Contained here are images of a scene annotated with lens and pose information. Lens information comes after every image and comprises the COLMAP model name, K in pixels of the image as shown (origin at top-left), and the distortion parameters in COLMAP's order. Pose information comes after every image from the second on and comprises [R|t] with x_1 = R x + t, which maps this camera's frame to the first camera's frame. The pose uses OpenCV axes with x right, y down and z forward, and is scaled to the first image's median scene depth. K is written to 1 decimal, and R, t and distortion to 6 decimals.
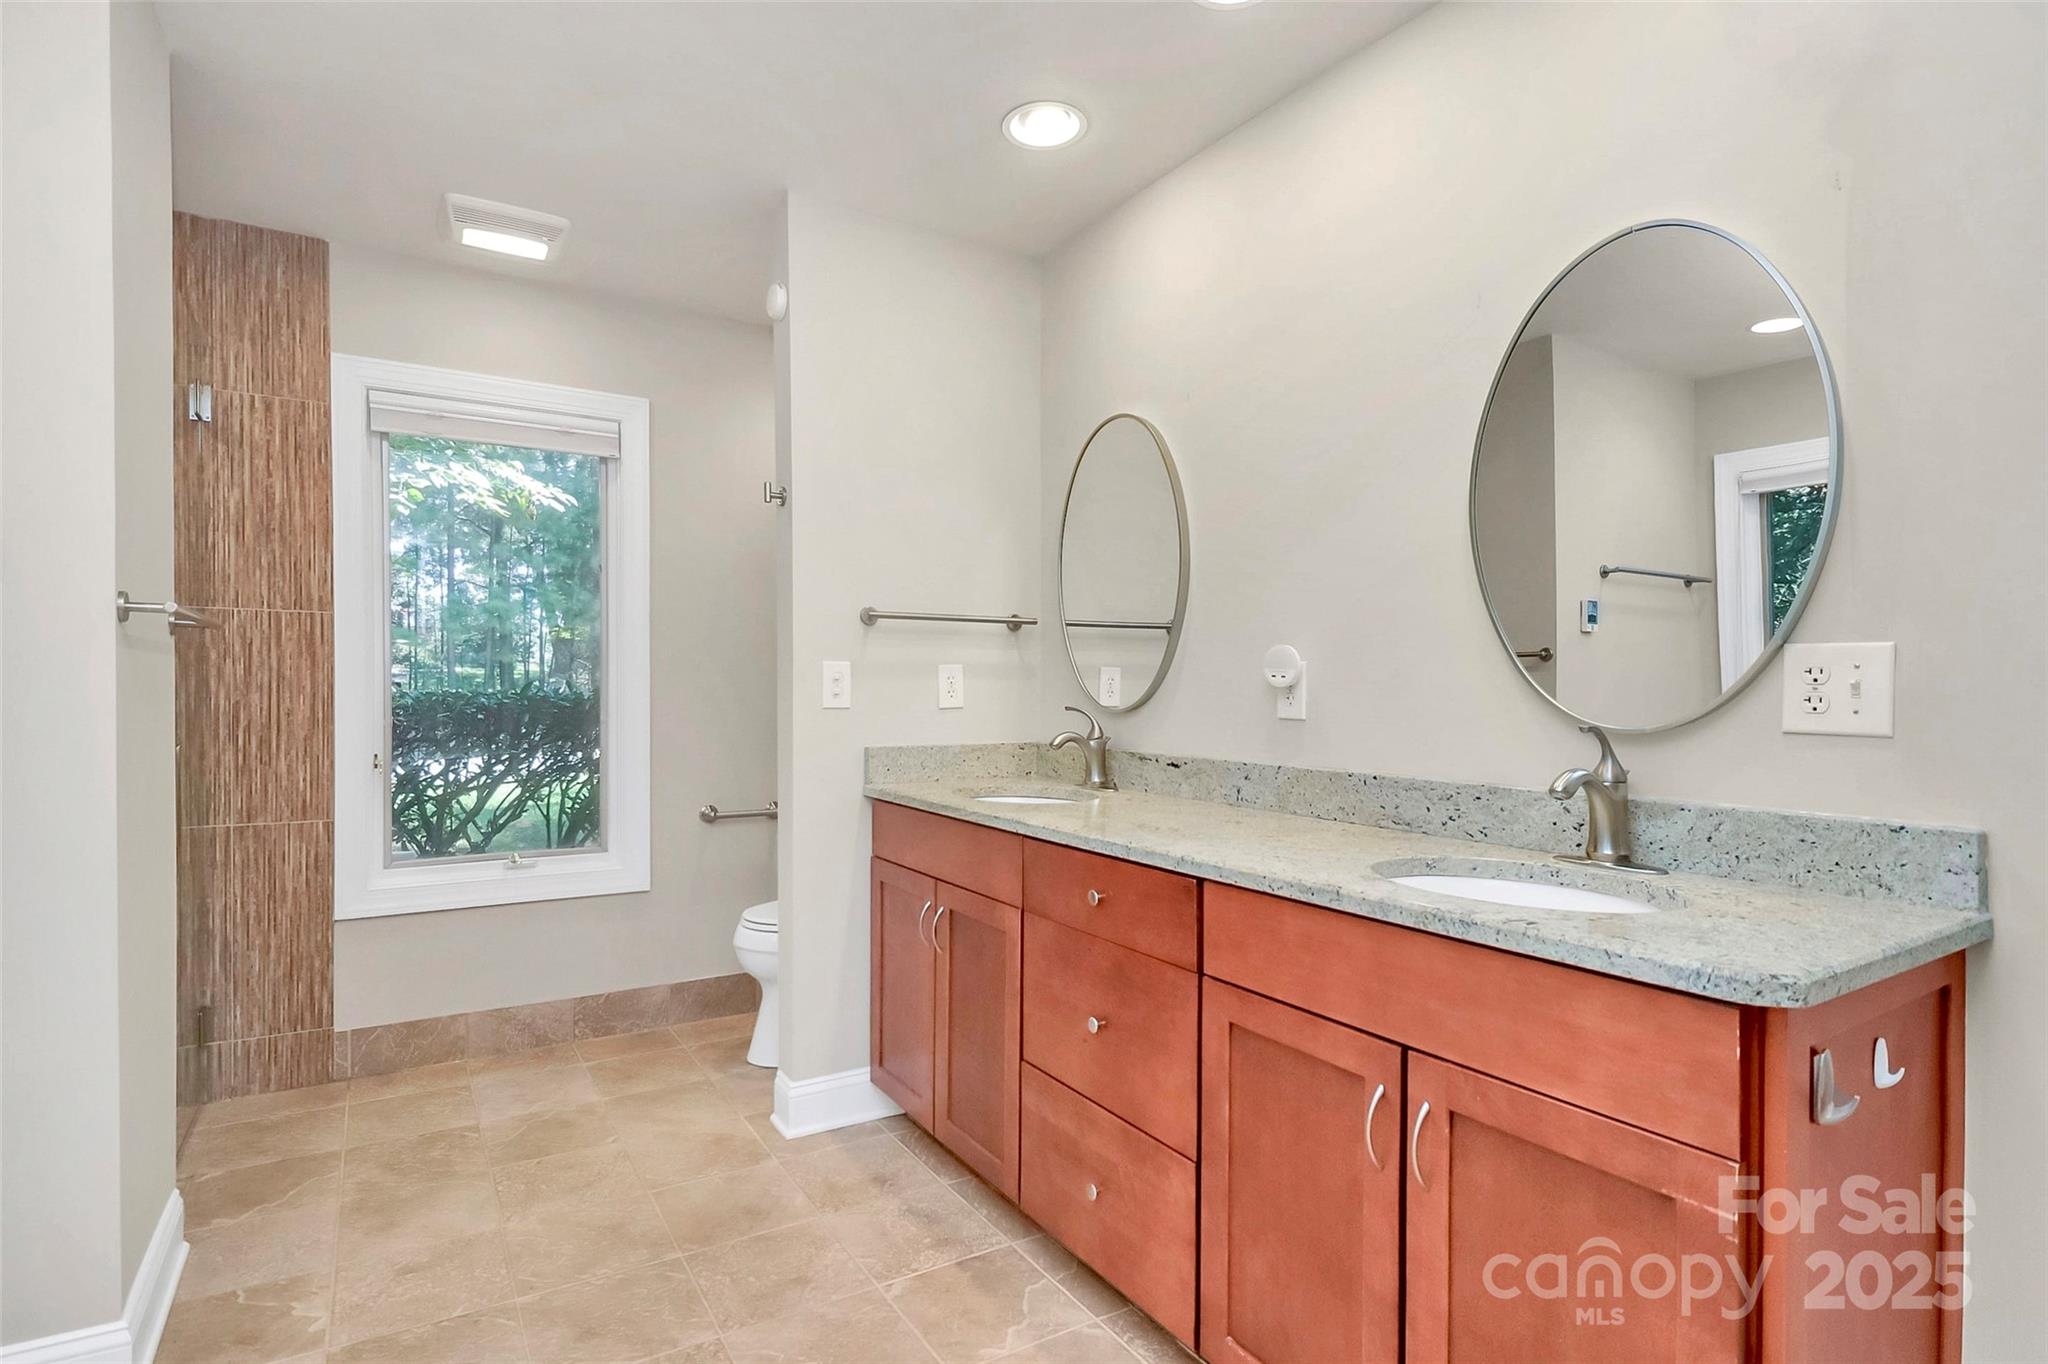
lens RADIAL K [[1022.0, 0, 1032.7], [0, 1022.0, 690.4], [0, 0, 1]] dist [-0.004932, -0.008429]
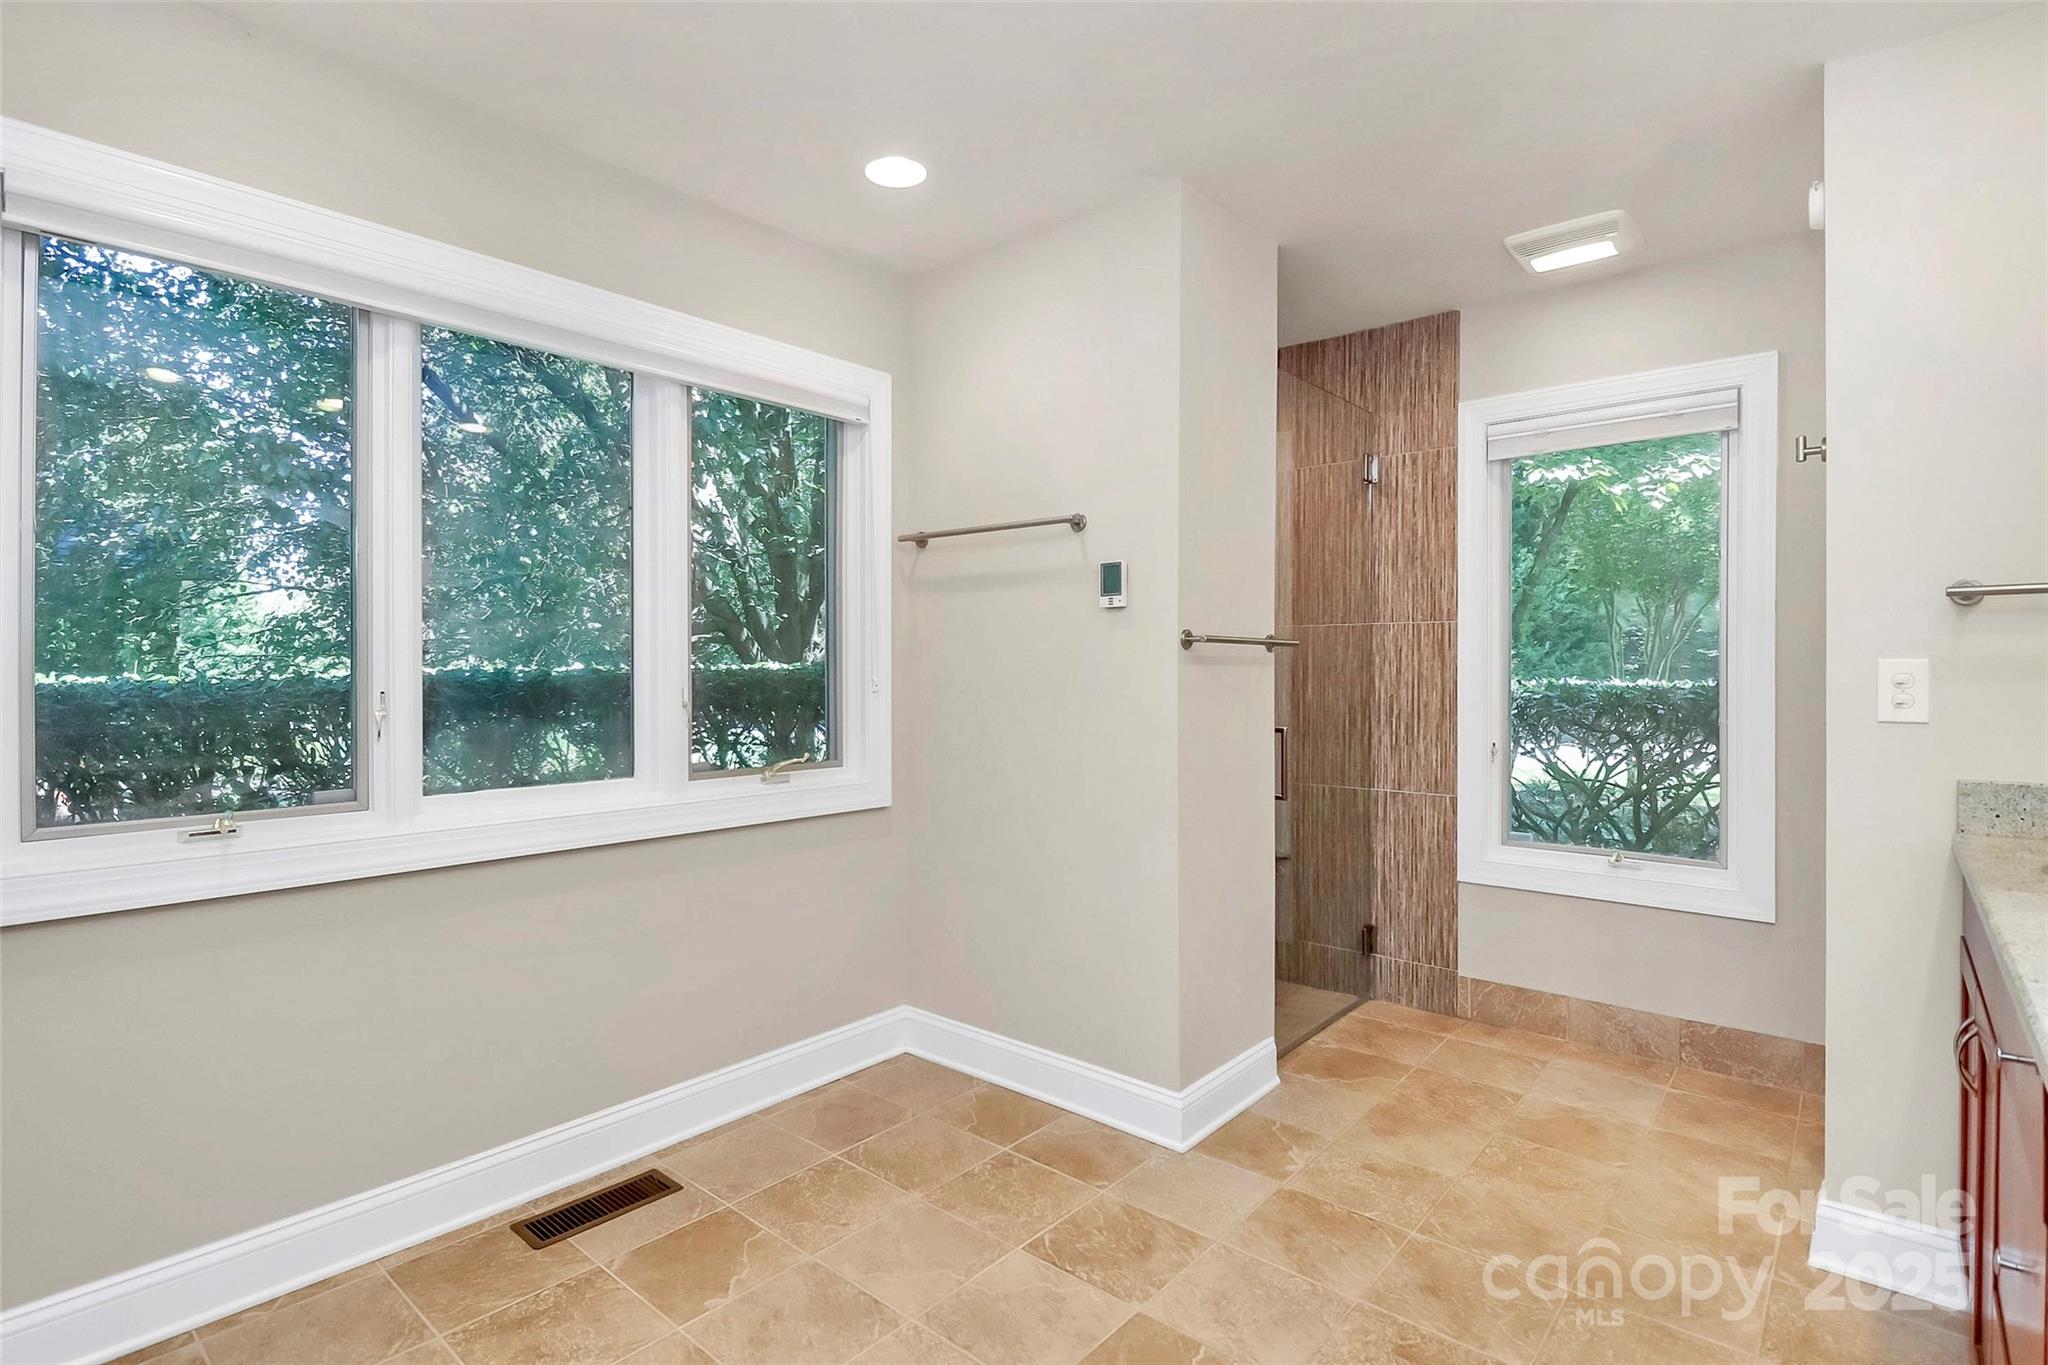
lens RADIAL K [[1022.0, 0, 1031.1], [0, 1022.0, 667.3], [0, 0, 1]] dist [-0.004932, -0.008429]
pose [[0.282981, -0.003517, -0.959119, 0.320097], [-0.004131, 0.999980, -0.004886, -0.015494], [0.959117, 0.005345, 0.282961, 0.187174]]
